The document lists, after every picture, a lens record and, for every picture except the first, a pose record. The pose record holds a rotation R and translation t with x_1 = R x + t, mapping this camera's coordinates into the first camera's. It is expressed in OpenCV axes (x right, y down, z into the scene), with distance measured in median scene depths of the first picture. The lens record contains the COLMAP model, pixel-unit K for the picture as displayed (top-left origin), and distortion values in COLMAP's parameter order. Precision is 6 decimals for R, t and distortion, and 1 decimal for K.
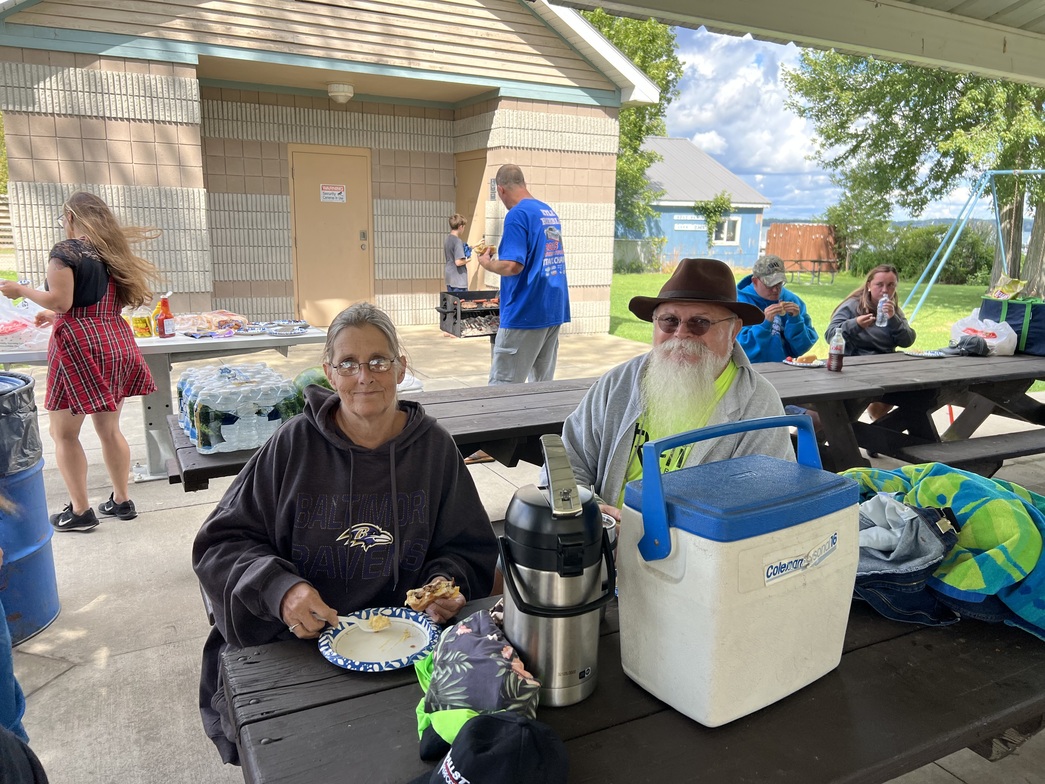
lens RADIAL K [[788.6, 0, 527.4], [0, 788.6, 399.1], [0, 0, 1]] dist [-0.001834, -0.005562]
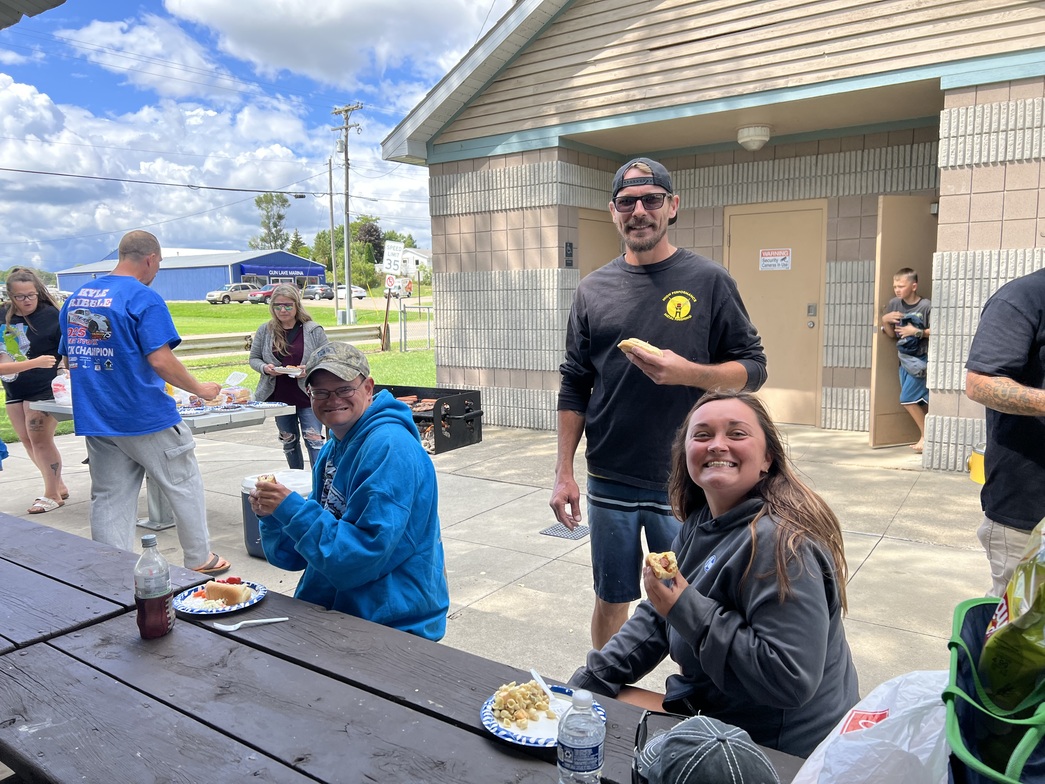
lens RADIAL K [[788.6, 0, 525.2], [0, 788.6, 392.6], [0, 0, 1]] dist [-0.001834, -0.005562]
pose [[0.472249, 0.075059, -0.878264, 0.369499], [-0.157827, 0.987467, -0.000472, -0.089226], [0.867221, 0.138836, 0.478176, 0.429104]]
